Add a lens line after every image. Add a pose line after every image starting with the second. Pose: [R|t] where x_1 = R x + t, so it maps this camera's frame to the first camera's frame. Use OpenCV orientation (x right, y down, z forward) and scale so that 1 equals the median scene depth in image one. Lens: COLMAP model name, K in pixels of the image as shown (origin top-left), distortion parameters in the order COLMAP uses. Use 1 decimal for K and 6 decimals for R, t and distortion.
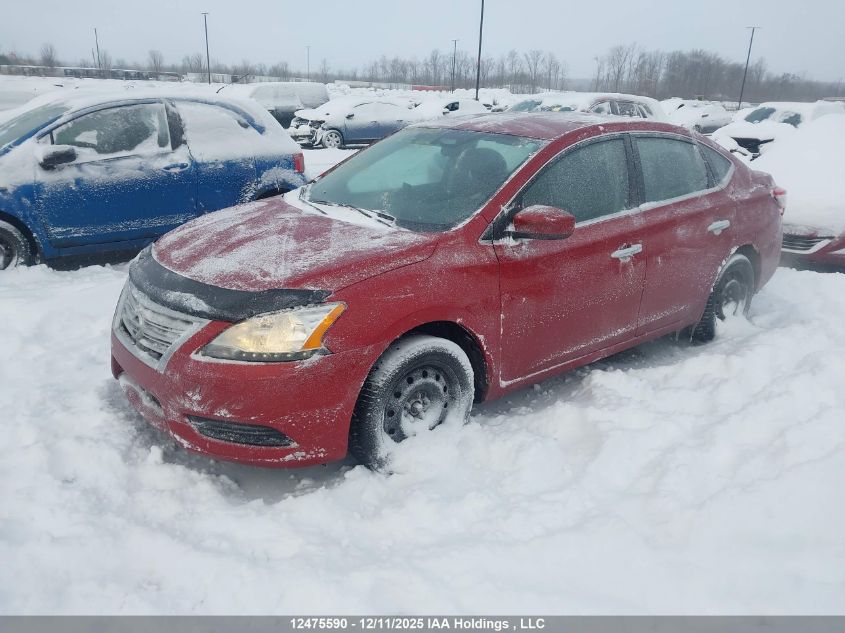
lens RADIAL K [[660.6, 0, 409.2], [0, 660.6, 307.3], [0, 0, 1]] dist [0.054727, -0.063674]
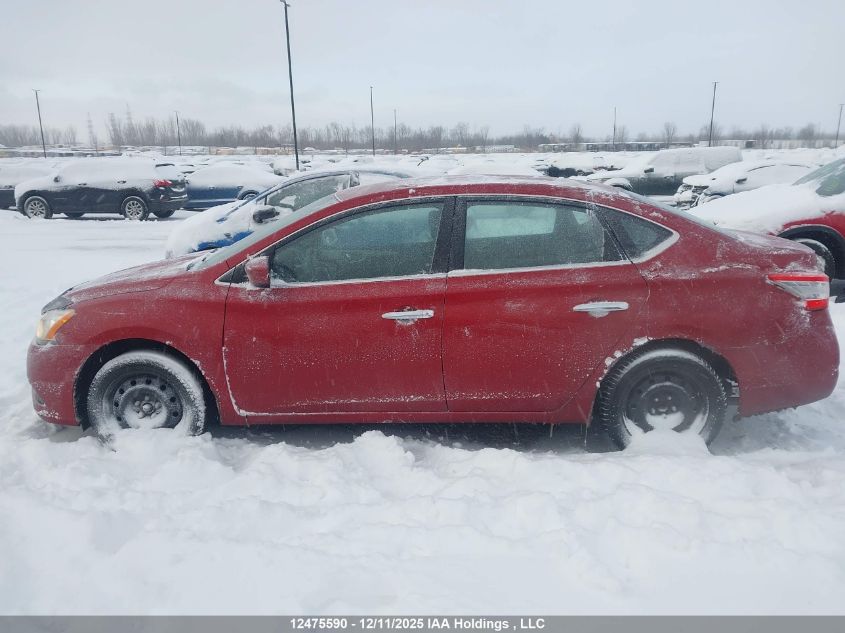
lens RADIAL K [[660.6, 0, 421.1], [0, 660.6, 311.5], [0, 0, 1]] dist [0.054727, -0.063674]
pose [[0.749719, 0.112937, -0.652048, 0.758314], [-0.171611, 0.984802, -0.026746, -0.052177], [0.639117, 0.131951, 0.757706, 0.222647]]
